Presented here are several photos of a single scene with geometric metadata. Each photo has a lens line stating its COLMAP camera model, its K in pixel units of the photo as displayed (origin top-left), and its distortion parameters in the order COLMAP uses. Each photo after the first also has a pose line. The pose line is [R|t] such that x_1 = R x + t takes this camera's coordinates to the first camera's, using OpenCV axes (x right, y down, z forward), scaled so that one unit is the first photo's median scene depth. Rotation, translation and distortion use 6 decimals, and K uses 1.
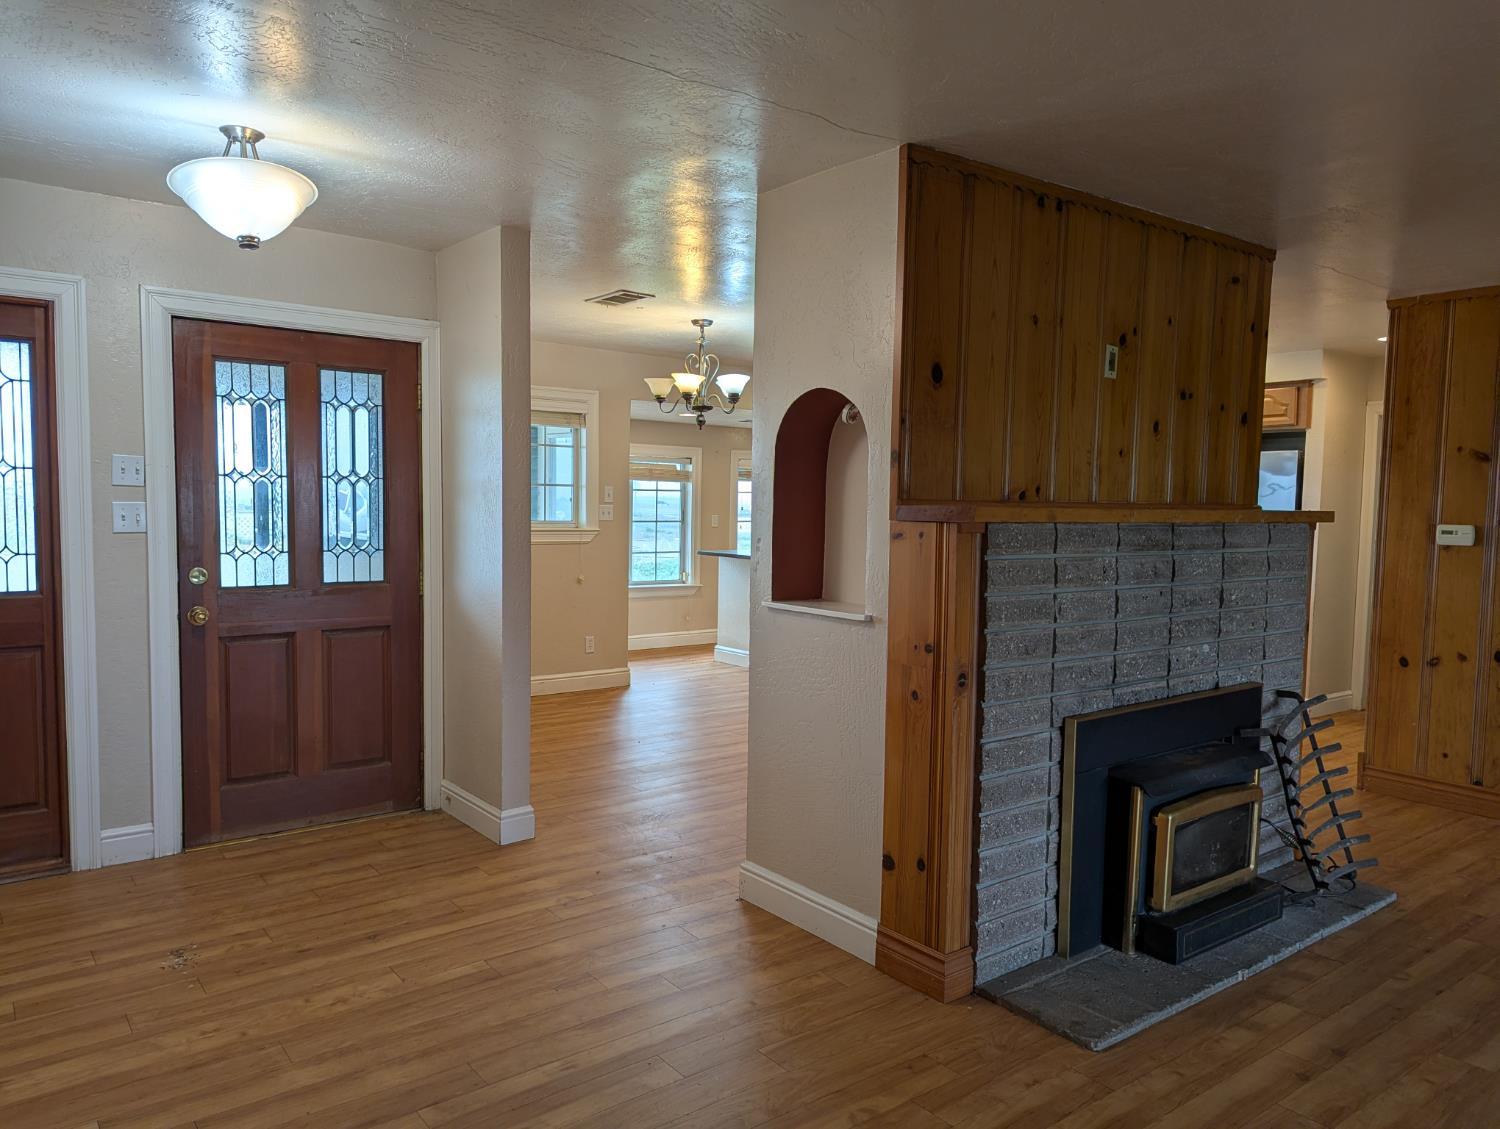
lens RADIAL K [[1047.1, 0, 747.8], [0, 1047.1, 568.2], [0, 0, 1]] dist [0.052981, -0.048599]
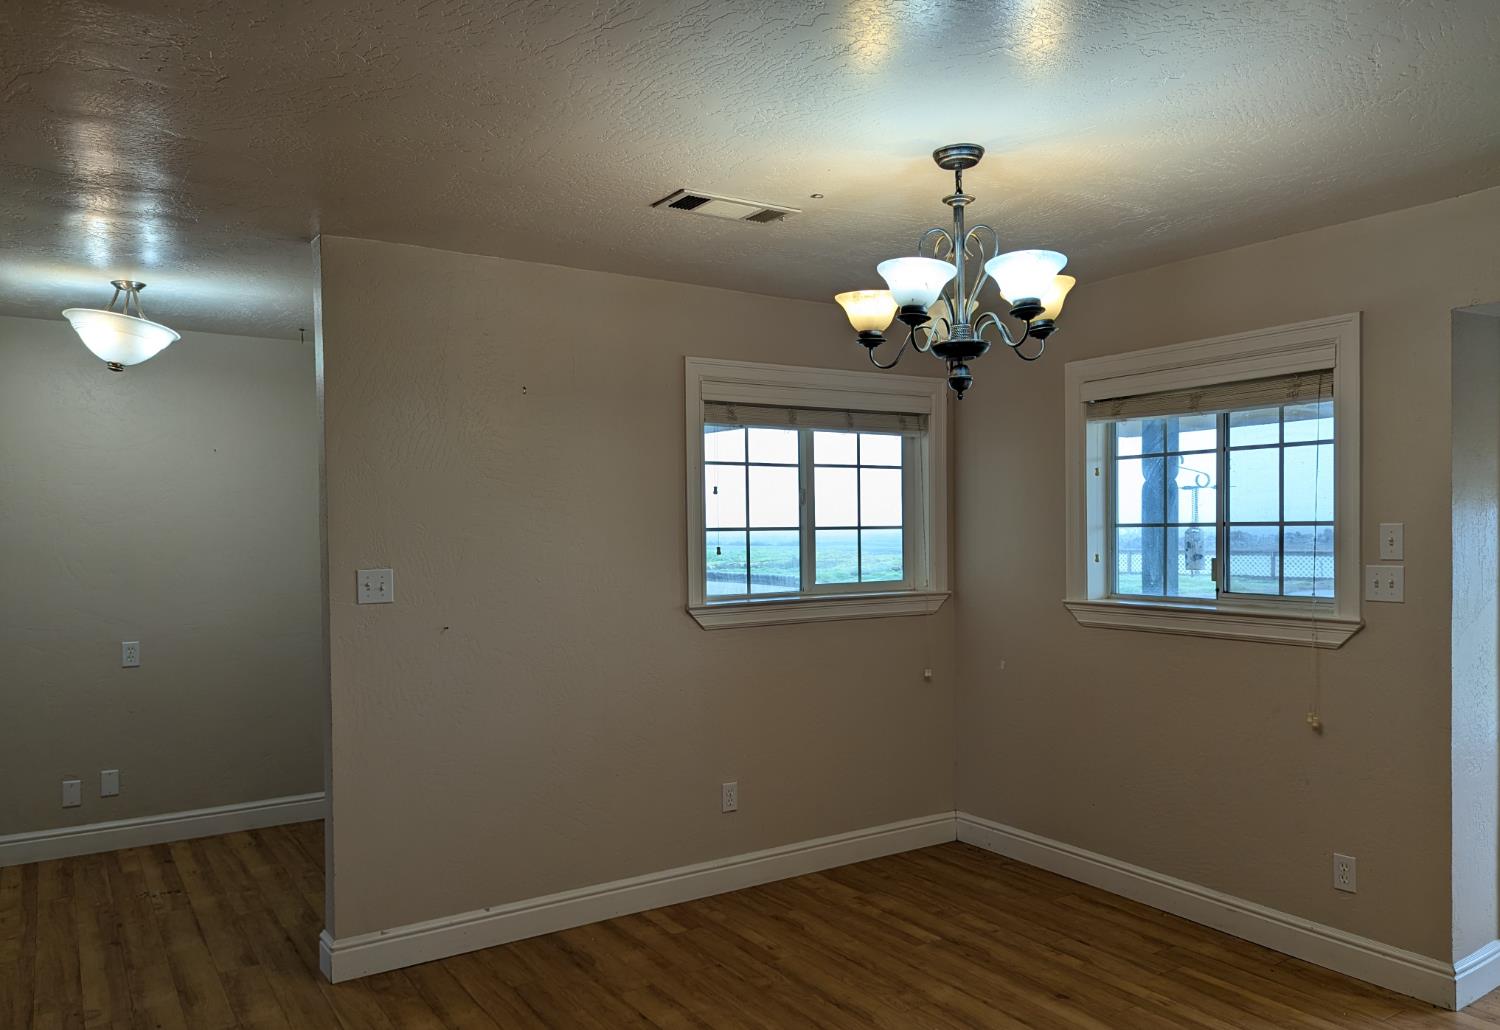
lens RADIAL K [[1071.3, 0, 745.8], [0, 1071.3, 525.5], [0, 0, 1]] dist [0.053378, -0.032197]
pose [[-0.085457, -0.021366, -0.996113, 0.695384], [-0.061154, 0.997998, -0.016160, -0.110612], [0.994463, 0.059535, -0.086592, 1.591645]]
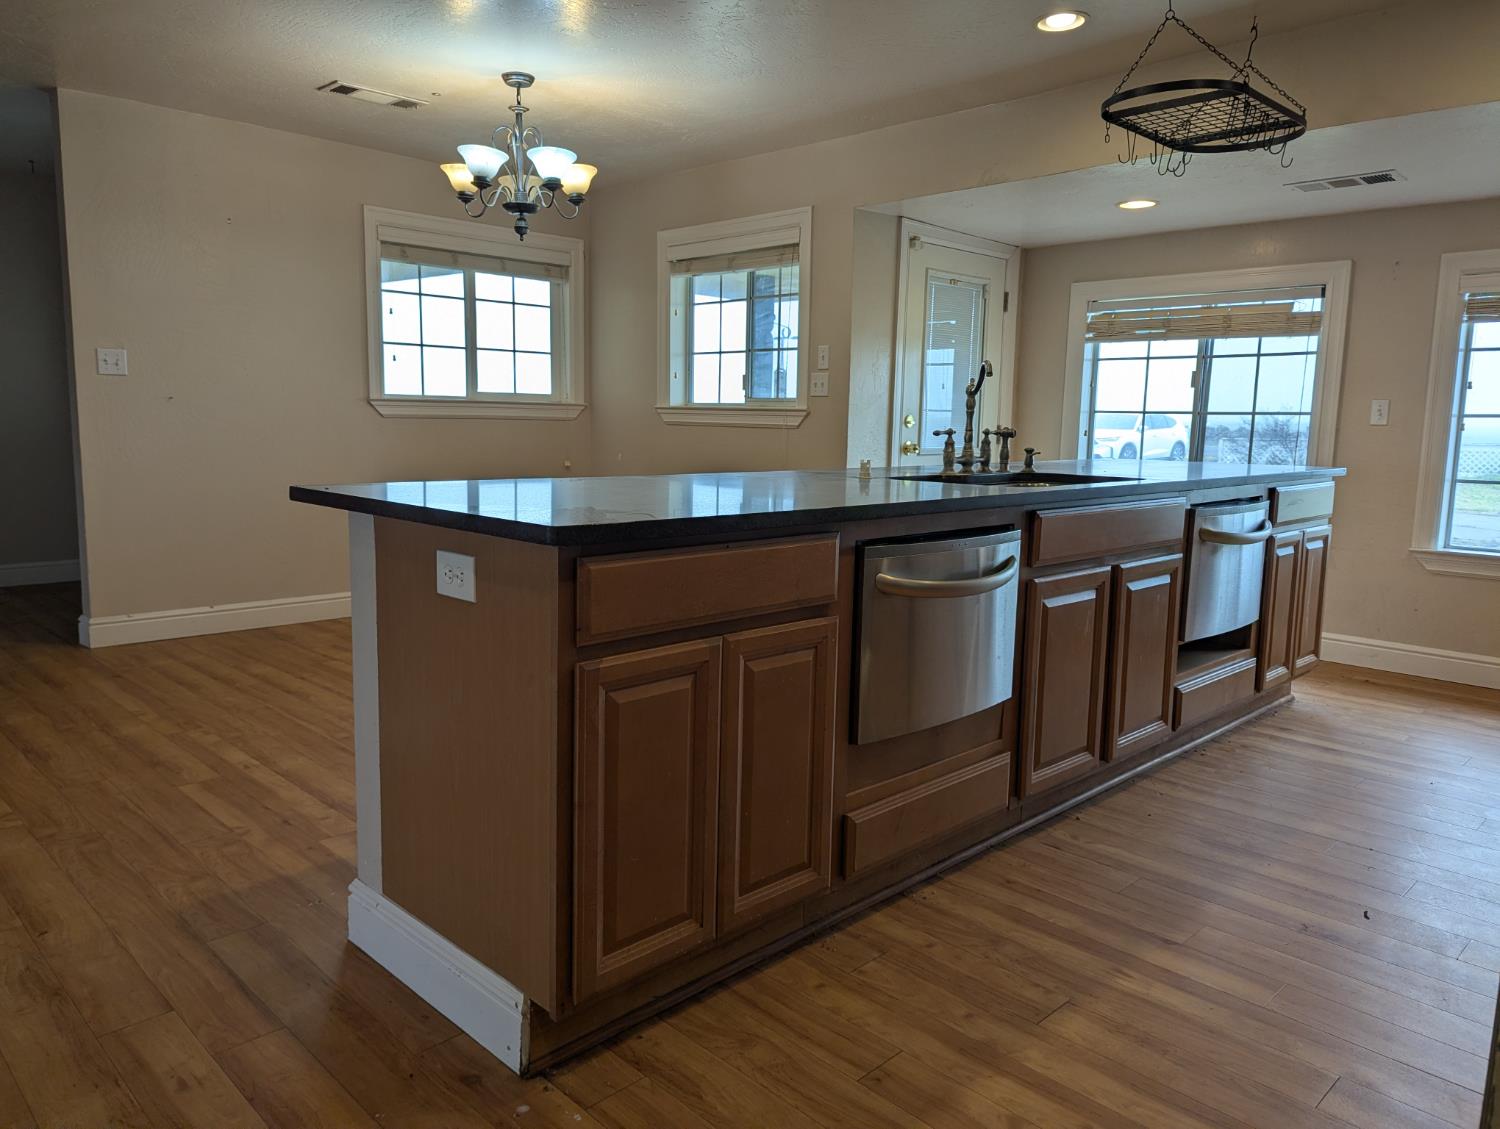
lens RADIAL K [[1047.1, 0, 727.5], [0, 1047.1, 531.4], [0, 0, 1]] dist [0.052981, -0.048599]
pose [[0.113479, 0.097310, -0.988764, 1.022437], [-0.087538, 0.992301, 0.087611, -0.046724], [0.989677, 0.076612, 0.121124, 1.730921]]
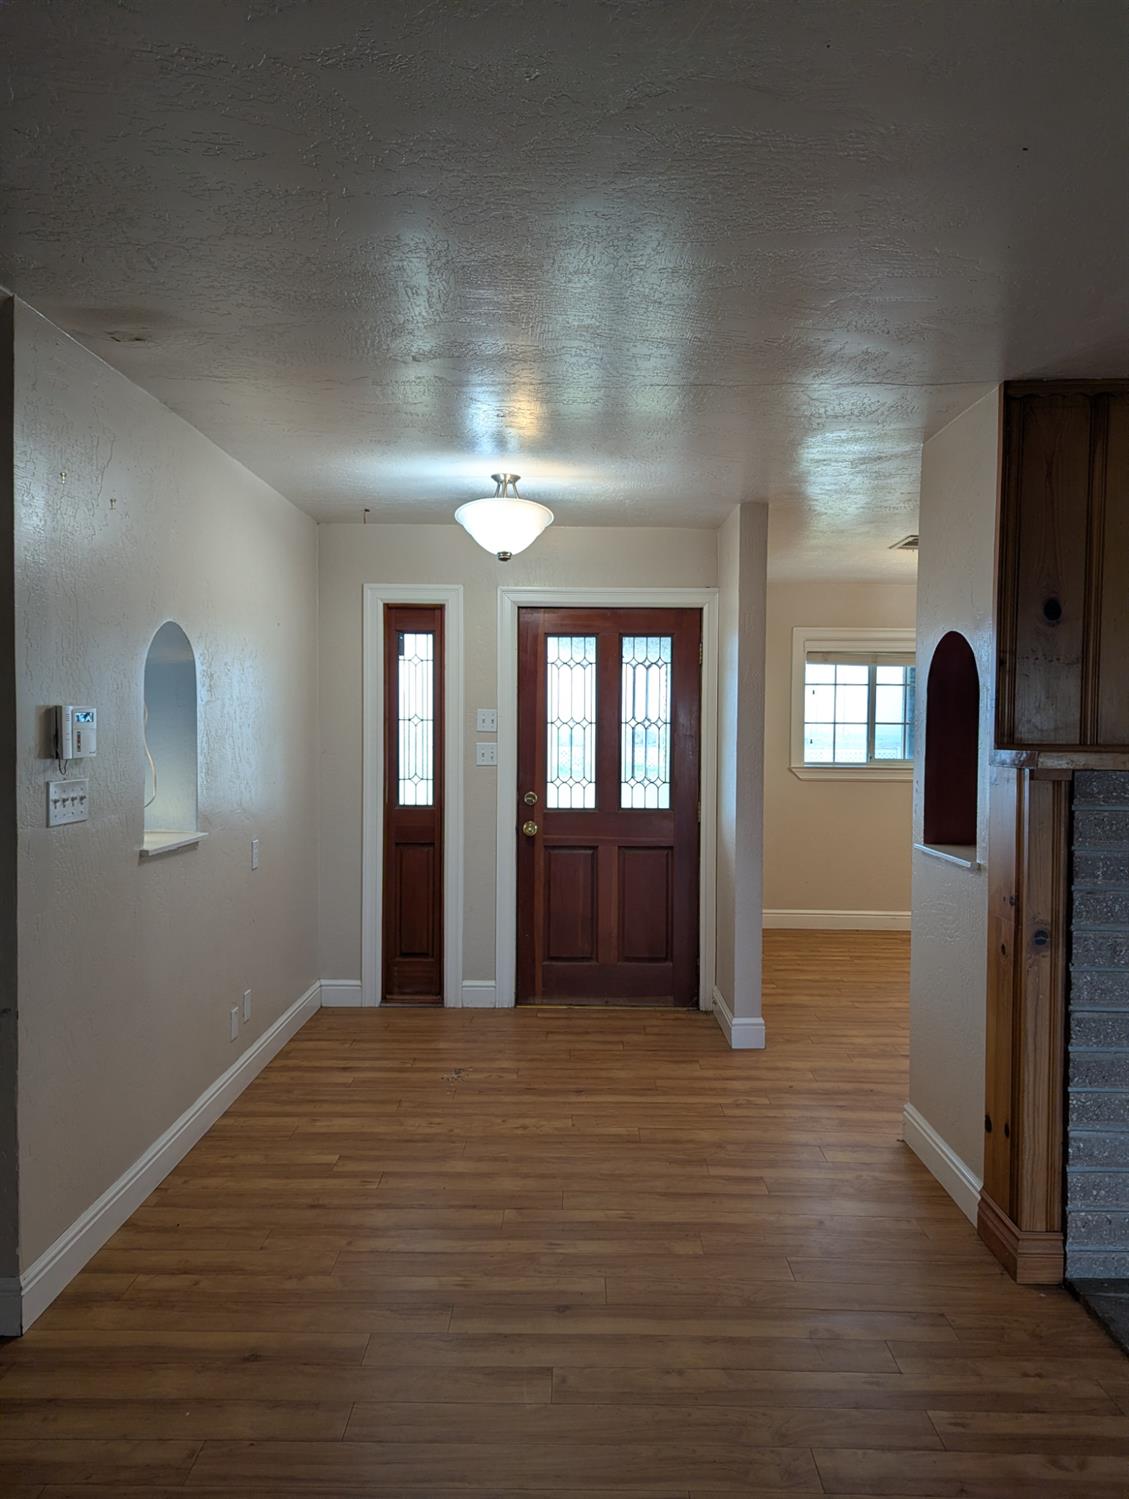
lens RADIAL K [[1046.4, 0, 569.7], [0, 1046.4, 756.9], [0, 0, 1]] dist [0.052981, -0.048599]
pose [[0.787272, 0.010858, -0.616510, 0.362960], [-0.037602, 0.998829, -0.030426, -0.007911], [0.615458, 0.047136, 0.786759, -0.004397]]
